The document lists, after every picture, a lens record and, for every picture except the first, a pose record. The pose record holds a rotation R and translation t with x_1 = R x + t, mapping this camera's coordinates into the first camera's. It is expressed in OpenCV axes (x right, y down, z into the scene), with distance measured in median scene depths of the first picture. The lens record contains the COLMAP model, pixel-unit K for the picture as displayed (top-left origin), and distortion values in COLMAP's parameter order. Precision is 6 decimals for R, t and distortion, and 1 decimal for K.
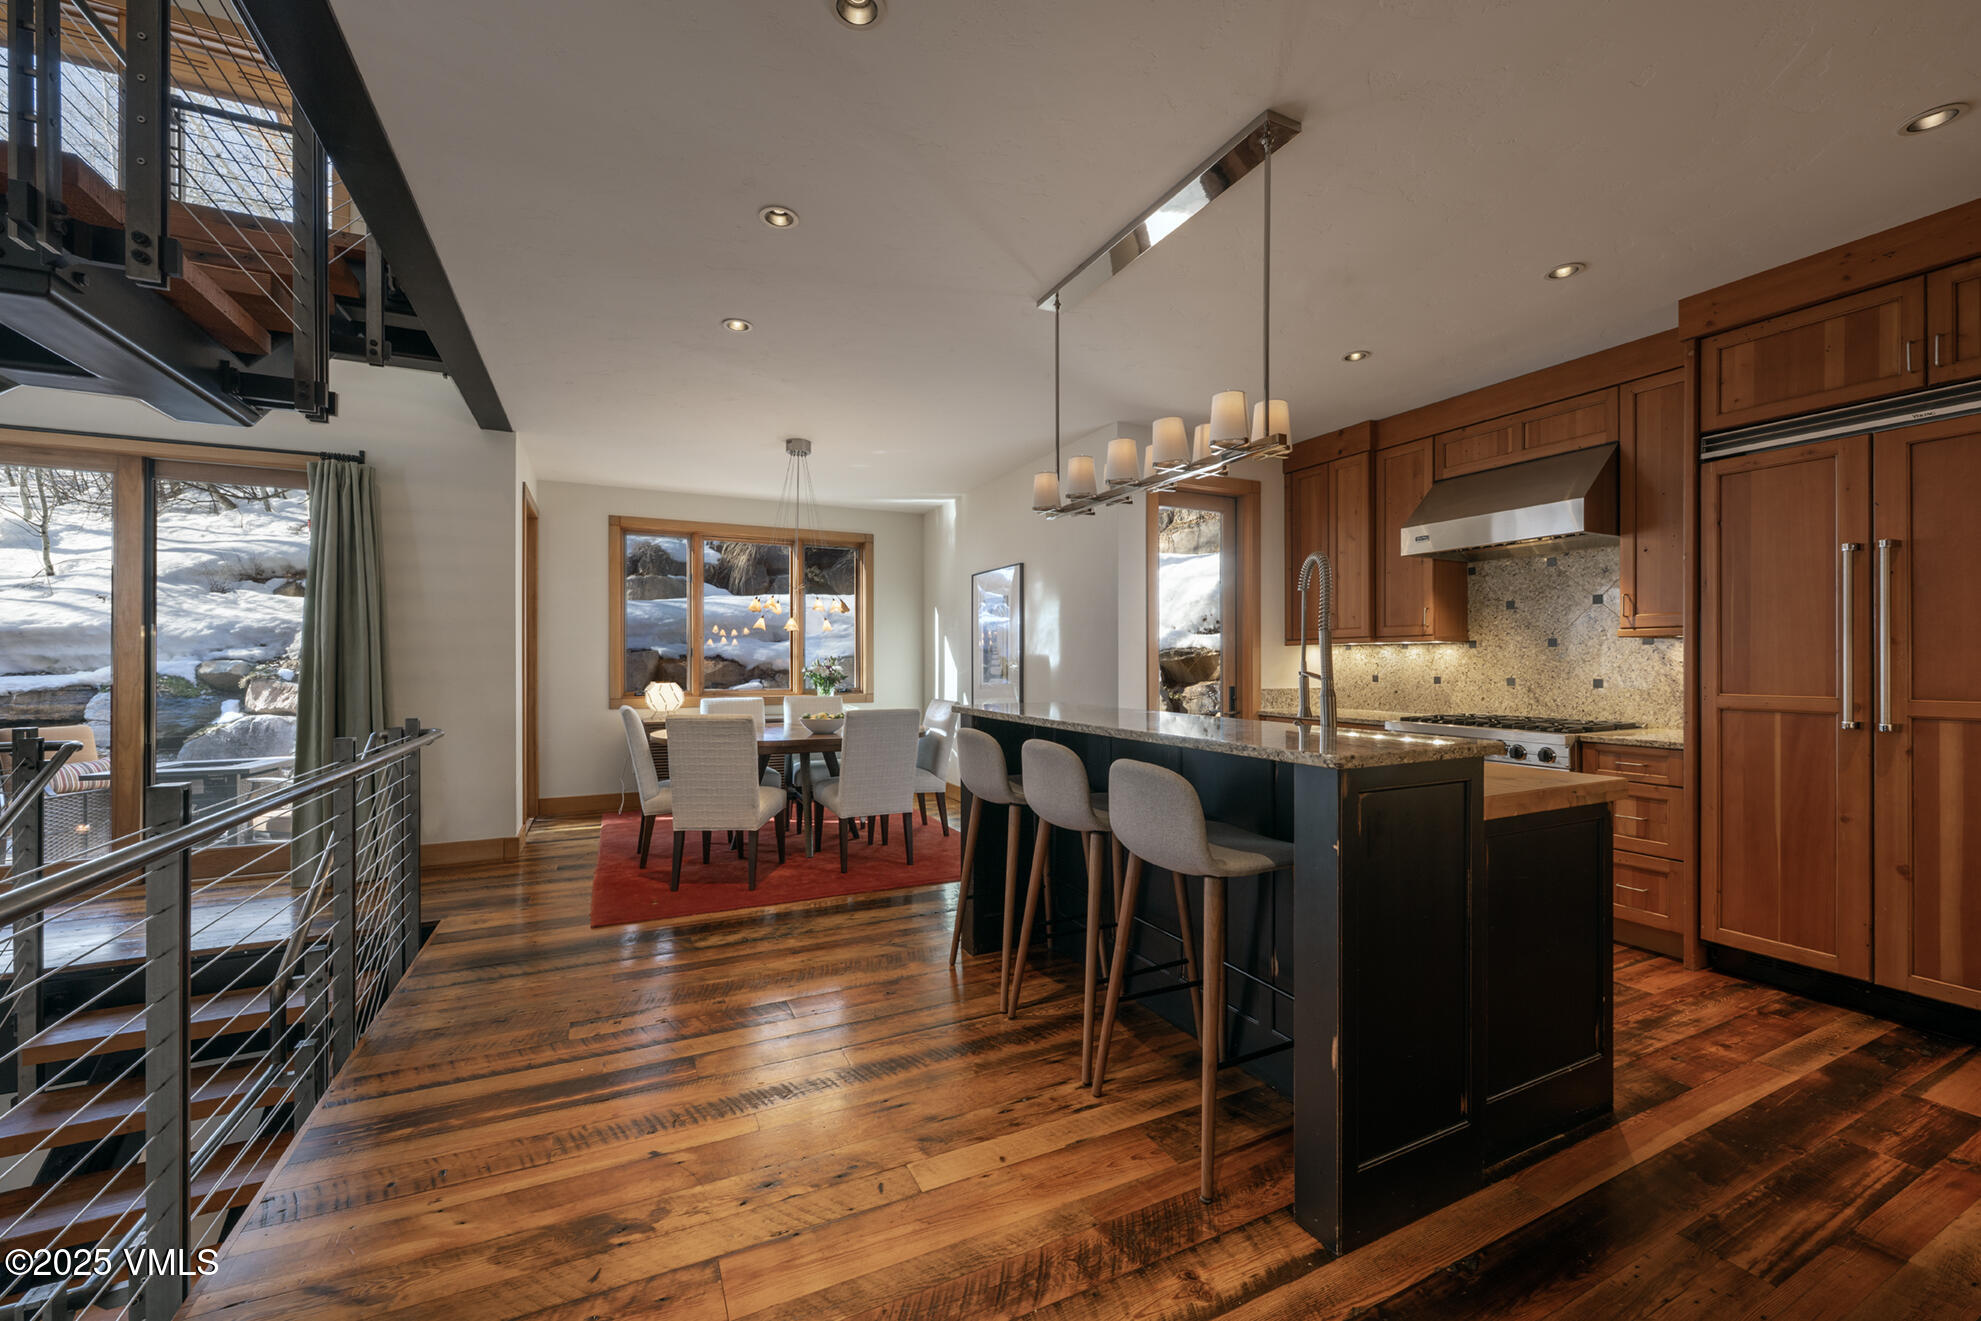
lens RADIAL K [[786.2, 0, 985.7], [0, 786.2, 660.4], [0, 0, 1]] dist [0.000237, -0.000122]
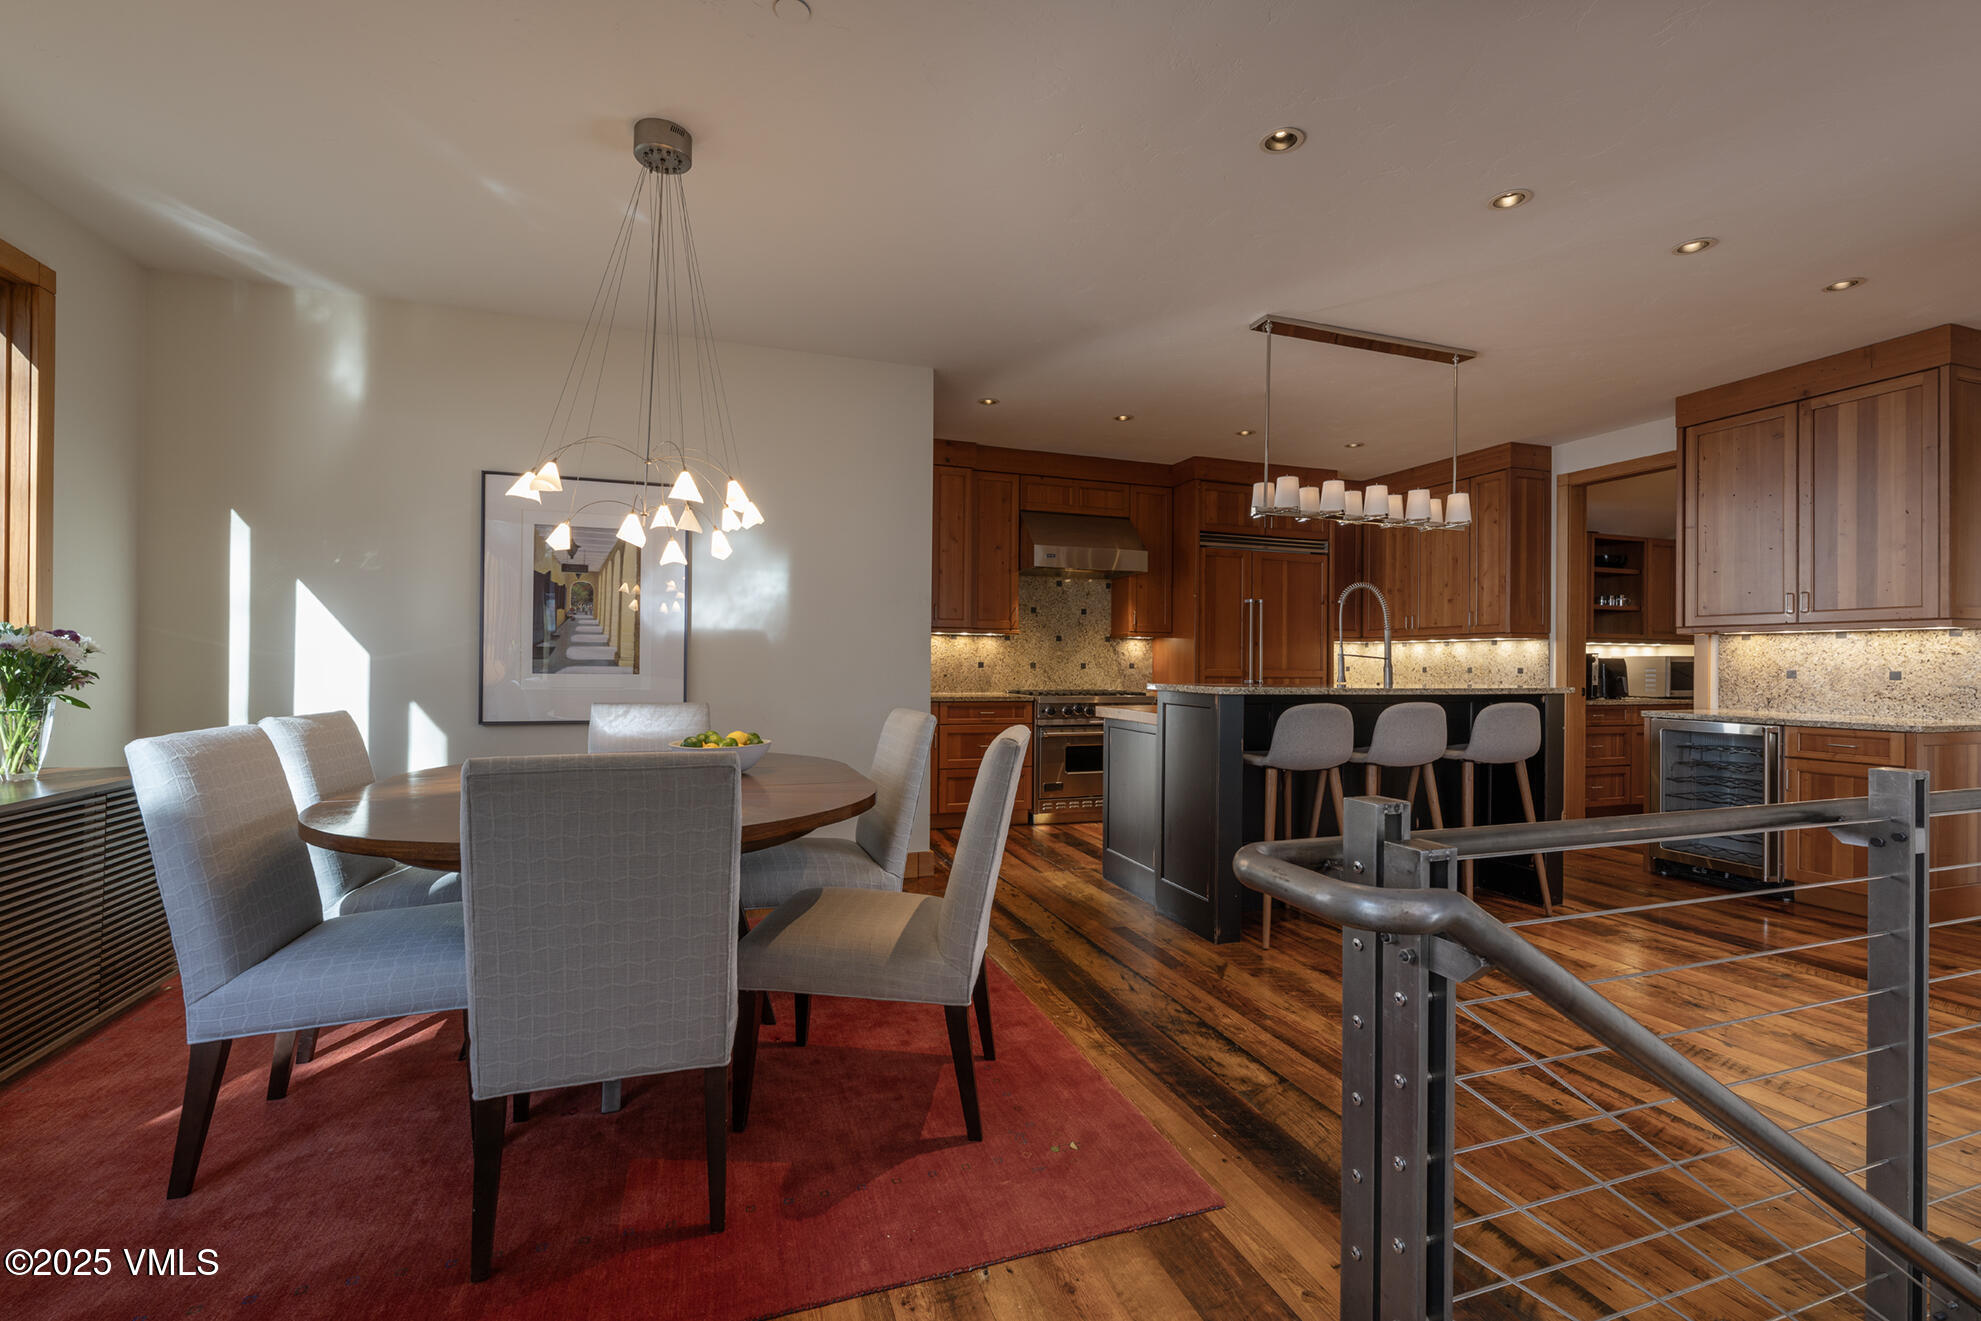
lens RADIAL K [[858.0, 0, 996.7], [0, 858.0, 665.7], [0, 0, 1]] dist [0.003041, 0.000652]
pose [[0.100755, -0.000155, 0.994911, -1.045139], [-0.009555, 0.999954, 0.001123, 0.032397], [-0.994865, -0.009619, 0.100749, 1.126585]]
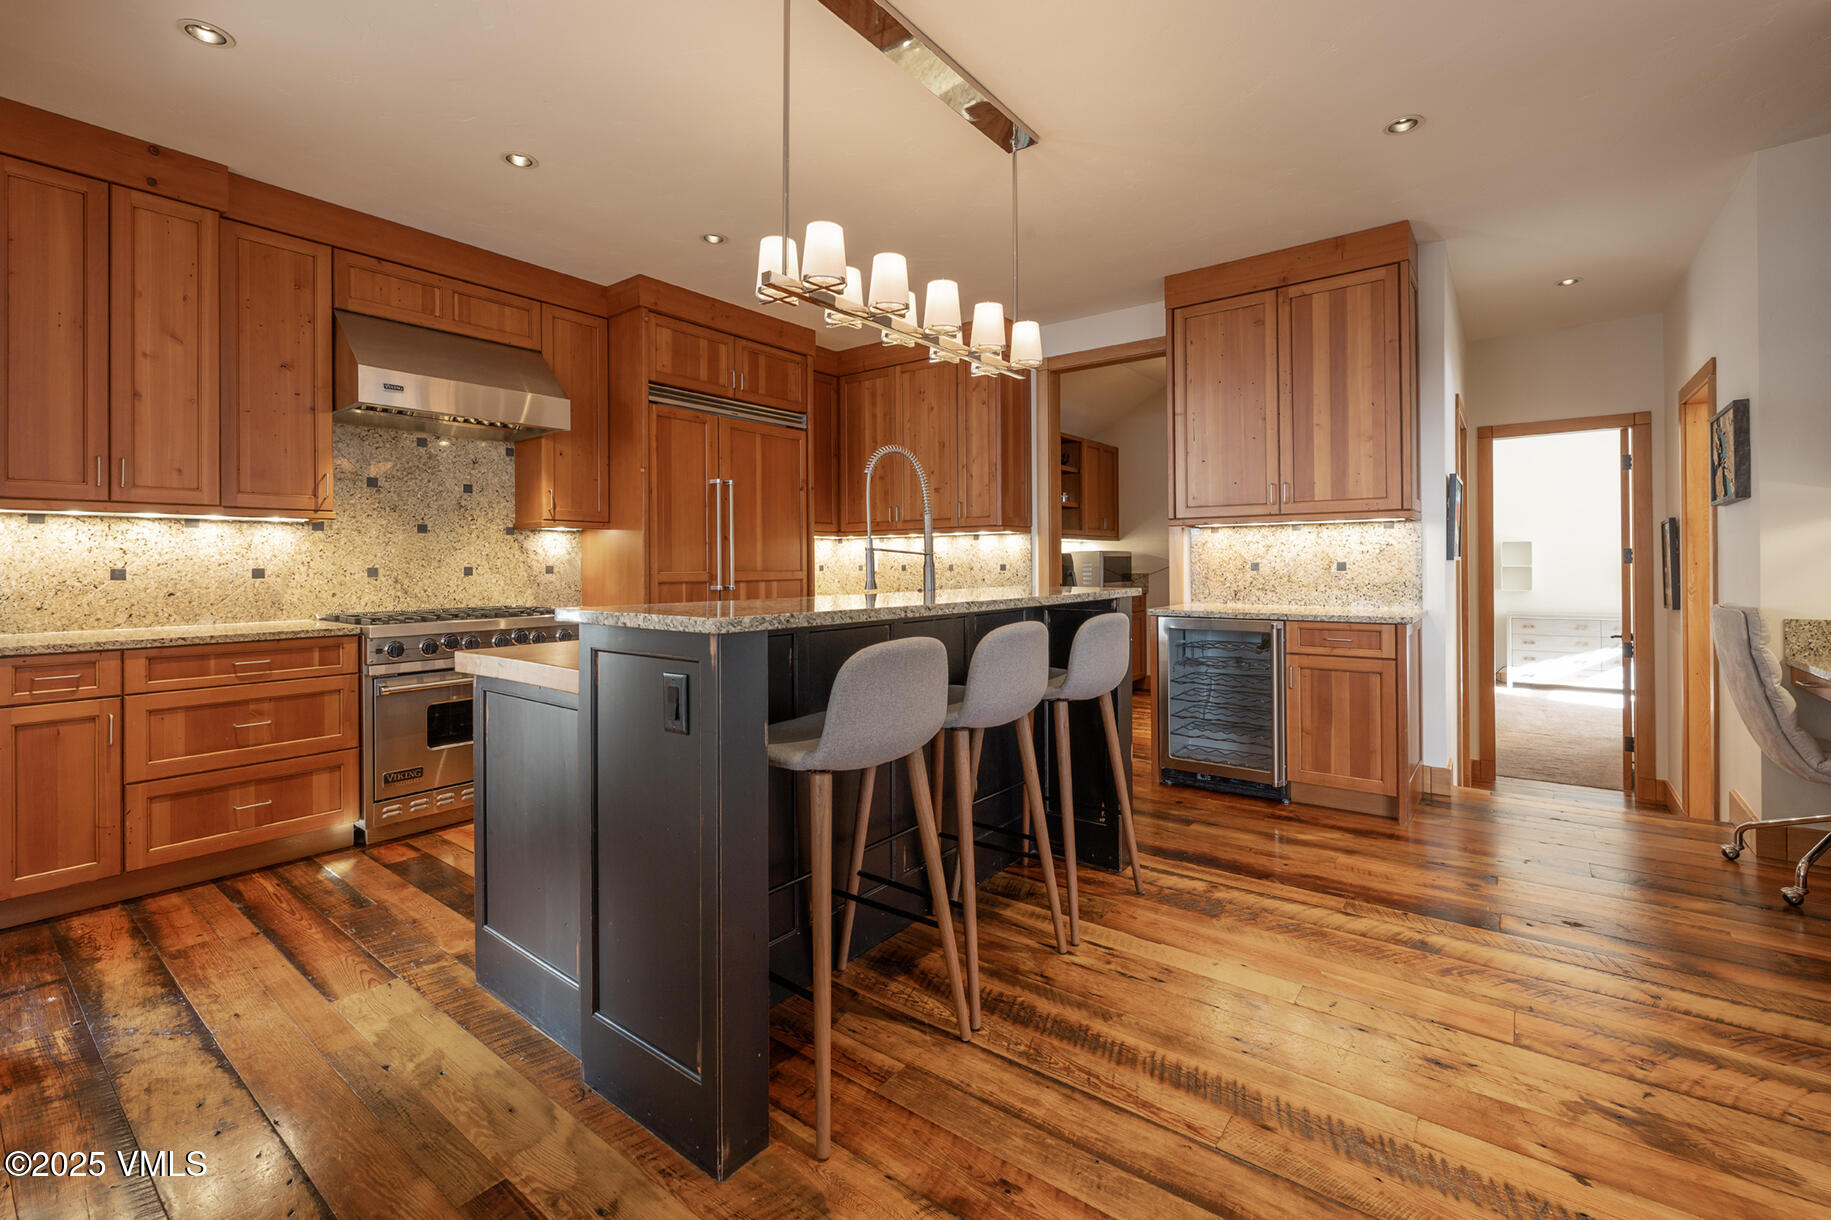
lens RADIAL K [[789.9, 0, 922.9], [0, 789.9, 561.1], [0, 0, 1]] dist [-0.001500, -0.000514]
pose [[-0.458094, 0.007552, 0.888872, -0.452299], [0.007465, 0.999961, -0.004649, 0.028706], [-0.888873, 0.004506, -0.458132, 1.065380]]
